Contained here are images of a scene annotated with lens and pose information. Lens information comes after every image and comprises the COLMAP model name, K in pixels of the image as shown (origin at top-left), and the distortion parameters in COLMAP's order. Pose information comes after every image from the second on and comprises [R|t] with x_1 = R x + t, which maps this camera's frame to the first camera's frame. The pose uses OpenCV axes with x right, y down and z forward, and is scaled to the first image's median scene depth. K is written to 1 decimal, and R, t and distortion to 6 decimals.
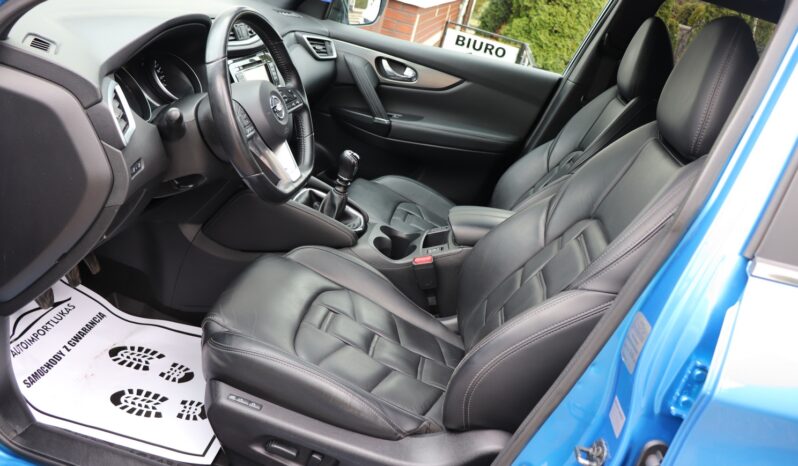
lens RADIAL K [[658.9, 0, 395.4], [0, 658.9, 229.8], [0, 0, 1]] dist [-0.169608, 0.151518]
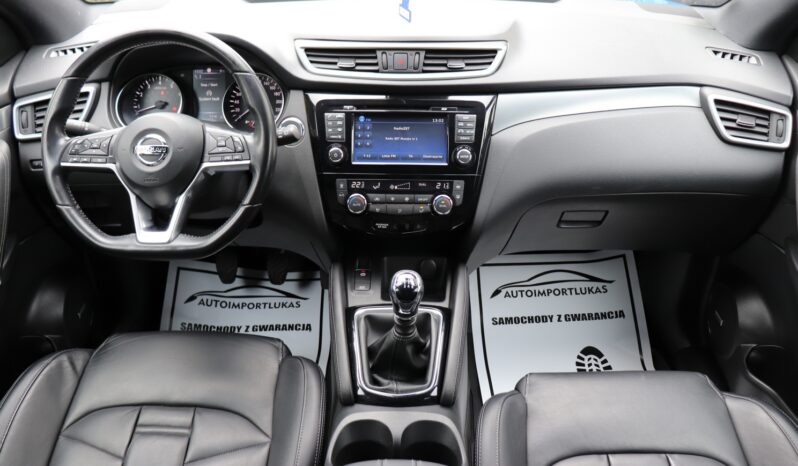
lens RADIAL K [[658.9, 0, 393.4], [0, 658.9, 231.5], [0, 0, 1]] dist [-0.169608, 0.151518]
pose [[0.134828, 0.298881, -0.944718, 0.358921], [-0.348656, 0.906761, 0.237114, -0.217015], [0.927502, 0.297412, 0.226464, 0.628328]]
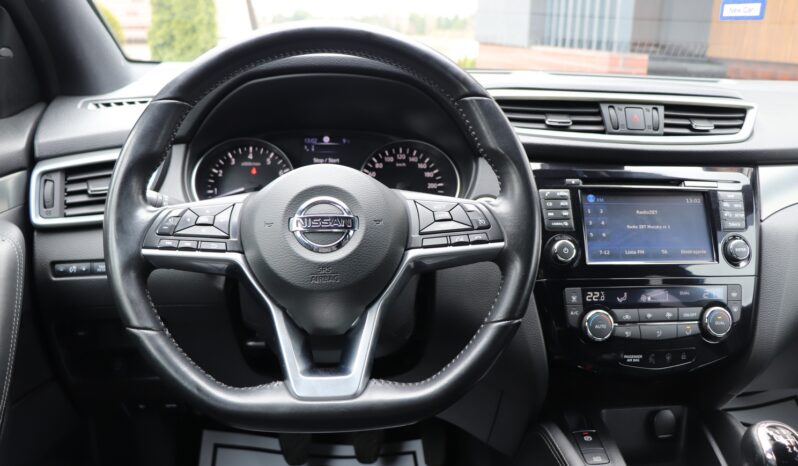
lens RADIAL K [[658.9, 0, 398.6], [0, 658.9, 231.9], [0, 0, 1]] dist [-0.169608, 0.151518]
pose [[0.253963, 0.053733, -0.965720, 0.147781], [-0.337086, 0.940774, -0.036301, -0.102777], [0.906574, 0.334750, 0.257035, 0.520876]]
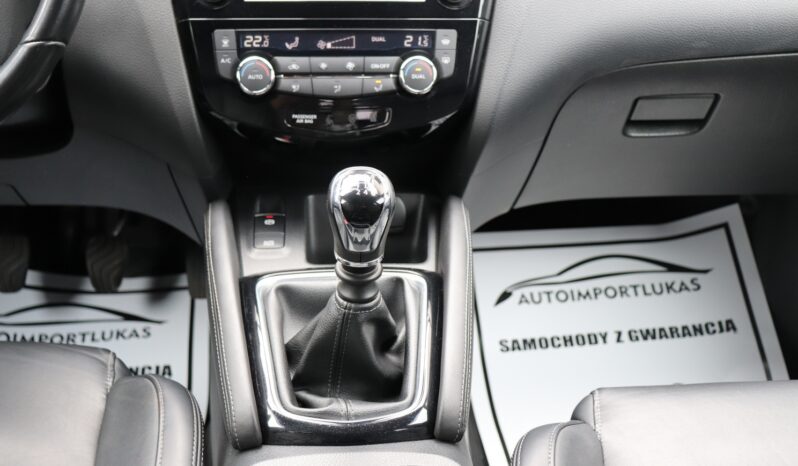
lens RADIAL K [[1030.8, 0, 392.2], [0, 1030.8, 233.2], [0, 0, 1]] dist [0.035348, 0.000000]
pose [[0.226407, 0.226389, -0.947358, 0.291249], [-0.335529, 0.931213, 0.142343, -0.123424], [0.914418, 0.285639, 0.286793, 0.660210]]
